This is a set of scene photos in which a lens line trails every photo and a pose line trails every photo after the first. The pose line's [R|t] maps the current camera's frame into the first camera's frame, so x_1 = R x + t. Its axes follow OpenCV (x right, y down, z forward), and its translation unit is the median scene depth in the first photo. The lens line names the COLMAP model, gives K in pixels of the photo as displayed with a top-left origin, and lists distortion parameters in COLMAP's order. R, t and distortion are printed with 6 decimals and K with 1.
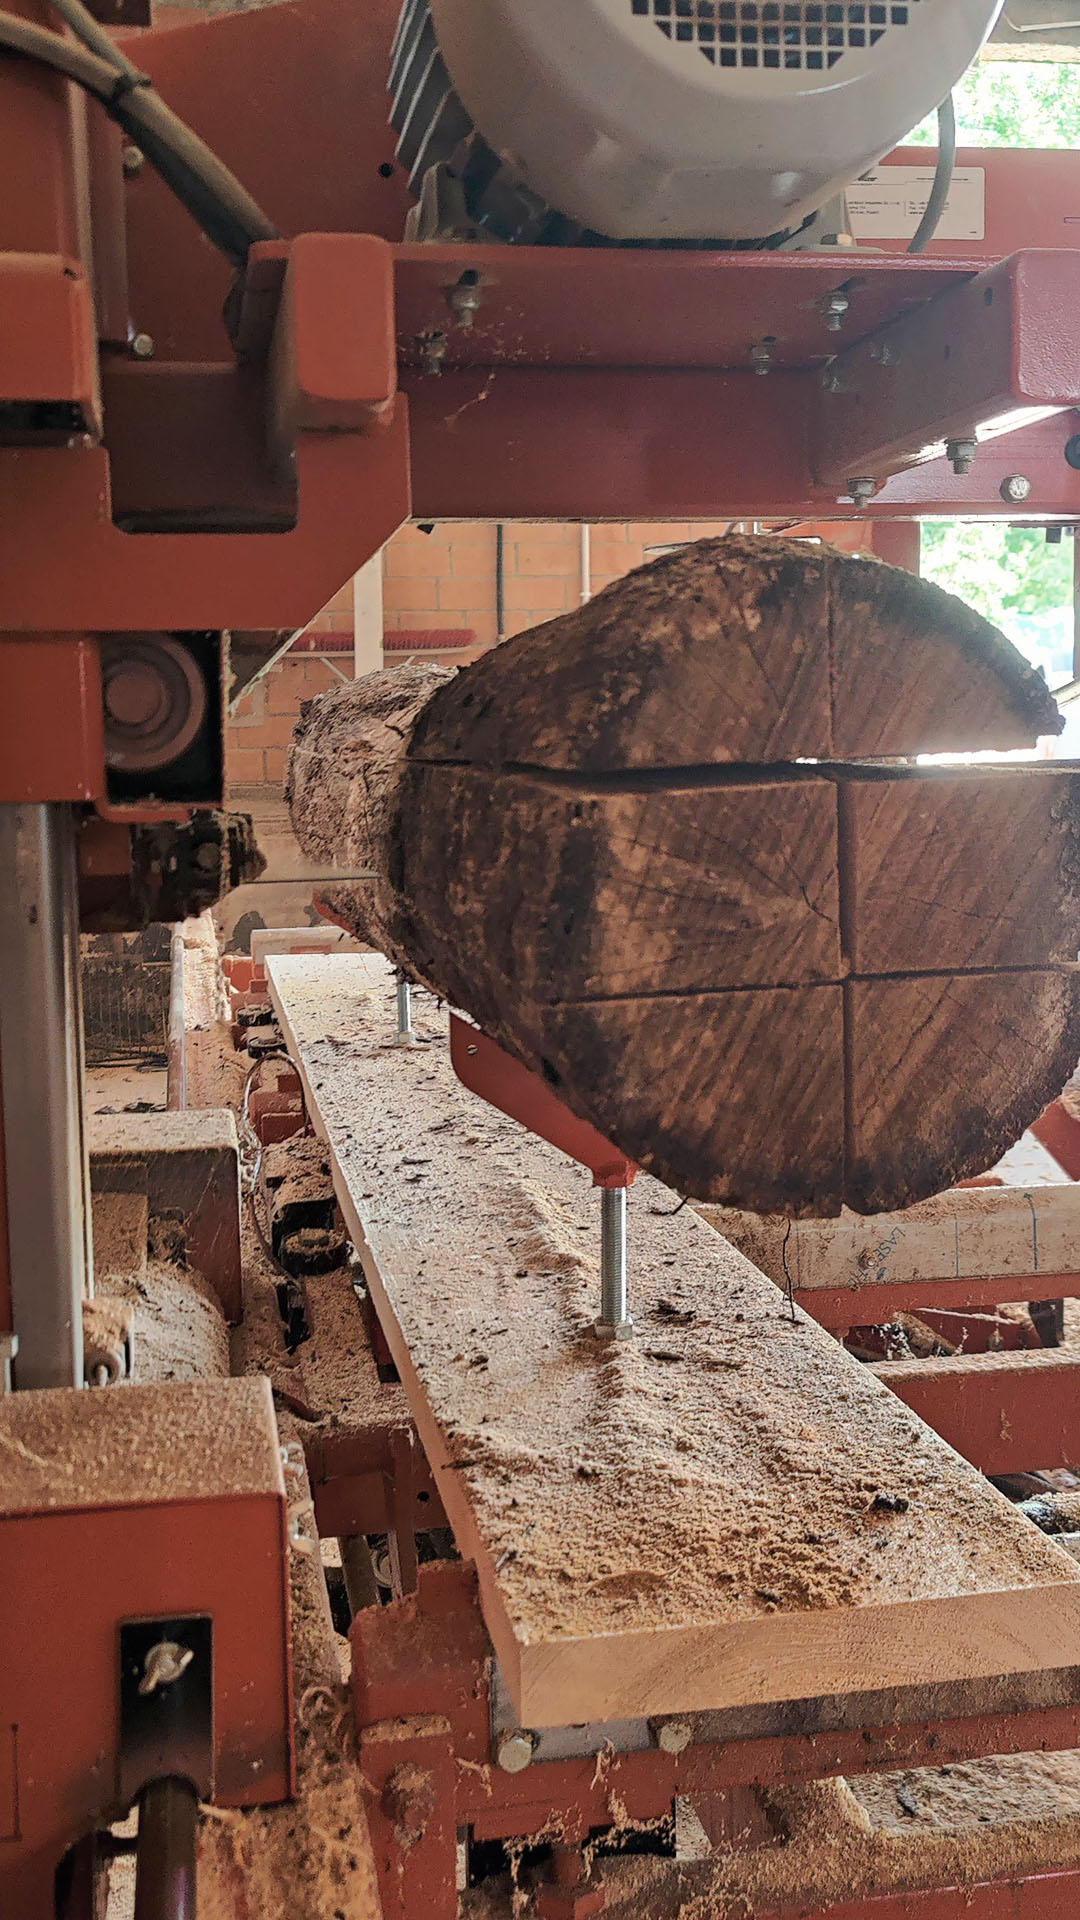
lens RADIAL K [[1893.3, 0, 538.7], [0, 1893.3, 955.2], [0, 0, 1]] dist [0.042068, 0.000000]
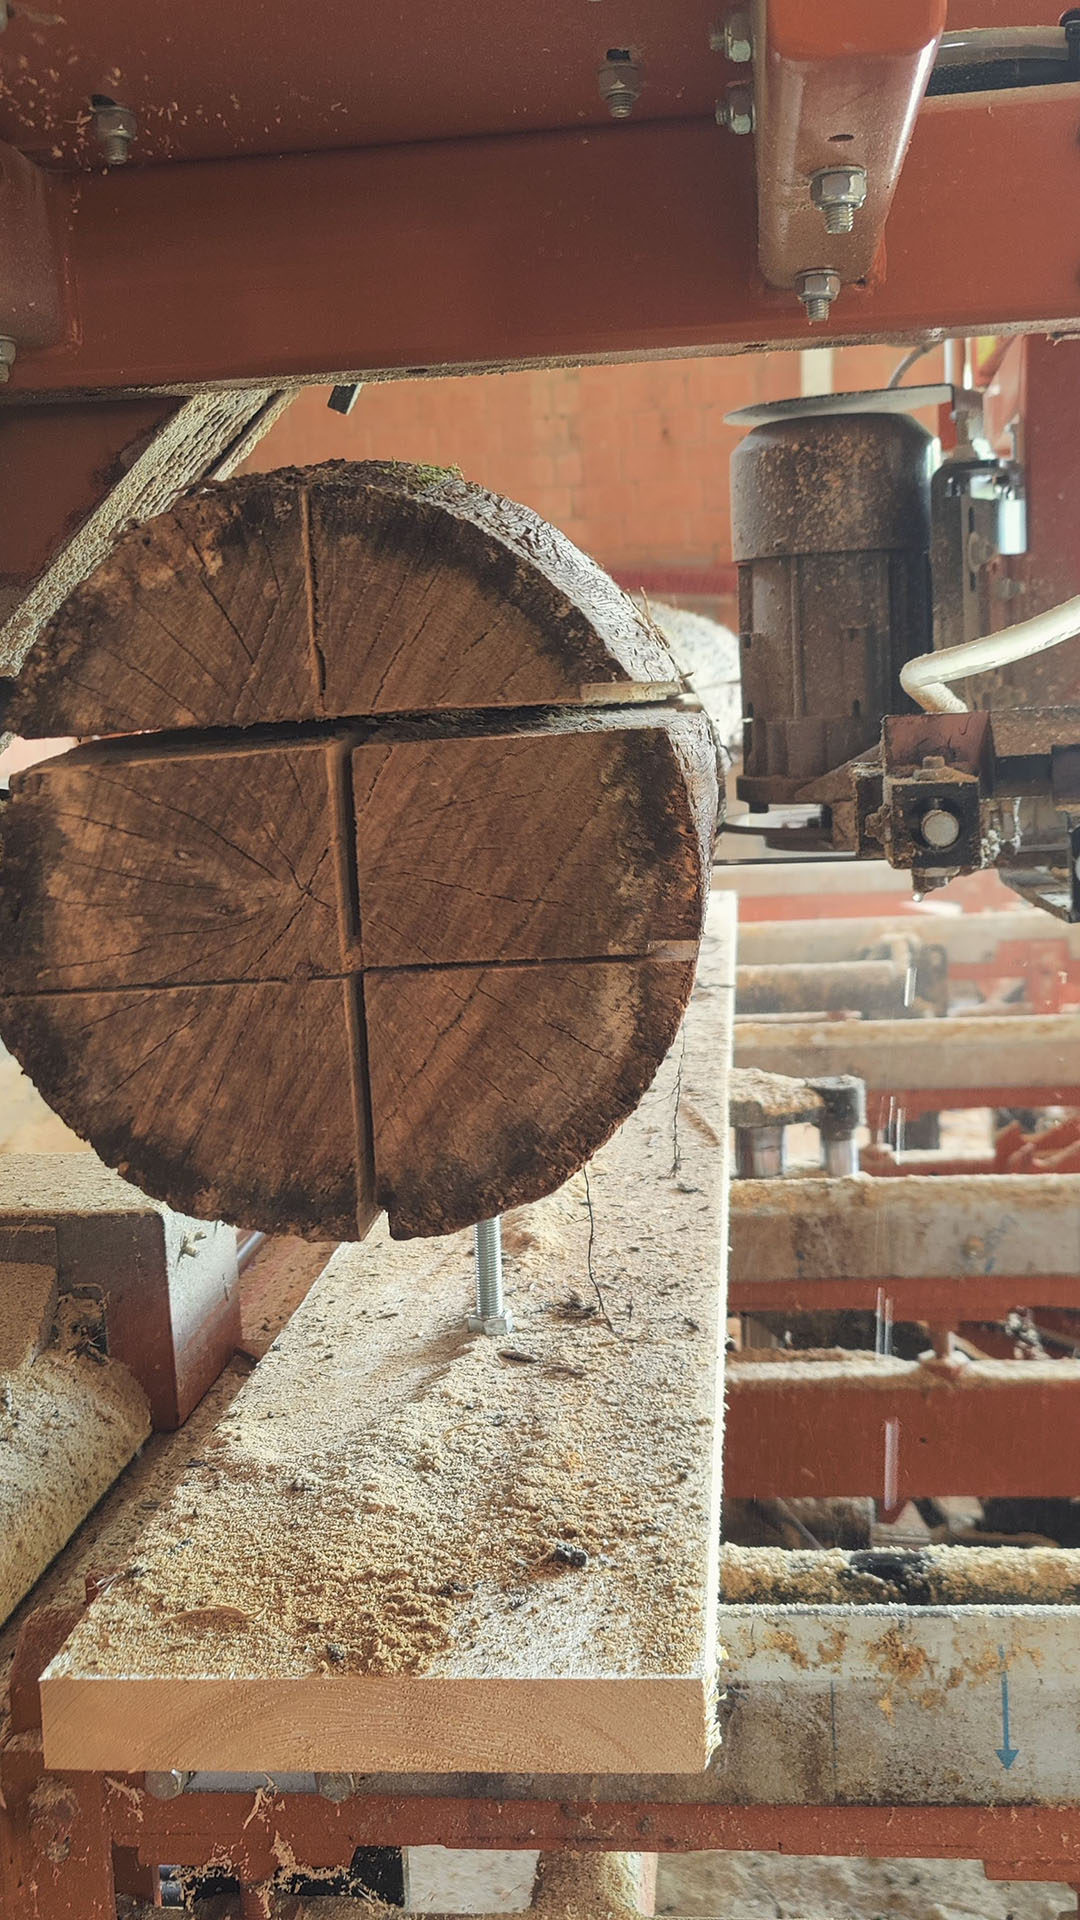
lens RADIAL K [[1893.3, 0, 521.1], [0, 1893.3, 947.1], [0, 0, 1]] dist [0.042068, 0.000000]
pose [[0.957790, 0.010850, -0.287263, 0.477846], [-0.000538, 0.999353, 0.035954, -0.029515], [0.287467, -0.034281, 0.957177, 0.184271]]
